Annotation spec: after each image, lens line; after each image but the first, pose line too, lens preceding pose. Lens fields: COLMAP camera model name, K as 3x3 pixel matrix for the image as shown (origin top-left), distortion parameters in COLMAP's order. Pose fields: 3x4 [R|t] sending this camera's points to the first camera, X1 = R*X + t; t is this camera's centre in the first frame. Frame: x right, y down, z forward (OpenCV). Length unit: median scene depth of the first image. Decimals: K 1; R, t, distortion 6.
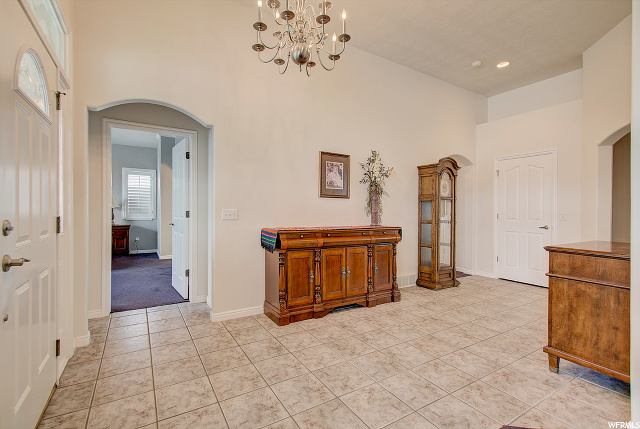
lens RADIAL K [[298.0, 0, 317.7], [0, 298.0, 208.5], [0, 0, 1]] dist [0.000994, 0.000384]
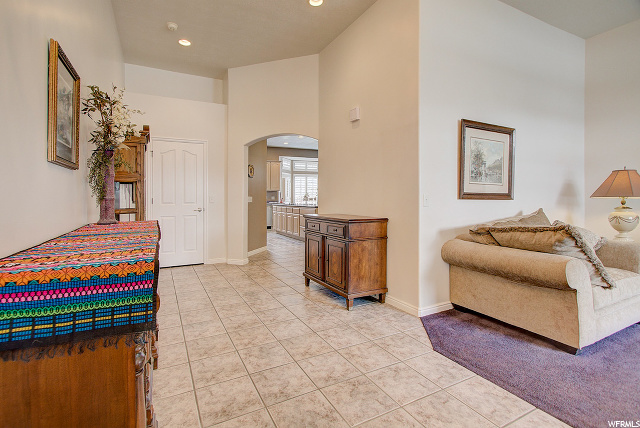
lens RADIAL K [[290.0, 0, 298.5], [0, 290.0, 197.9], [0, 0, 1]] dist [0.002502, 0.001030]
pose [[0.094563, -0.018380, 0.995349, -0.342368], [0.003711, 0.999829, 0.018111, 0.001904], [-0.995512, 0.001982, 0.094615, 0.683896]]
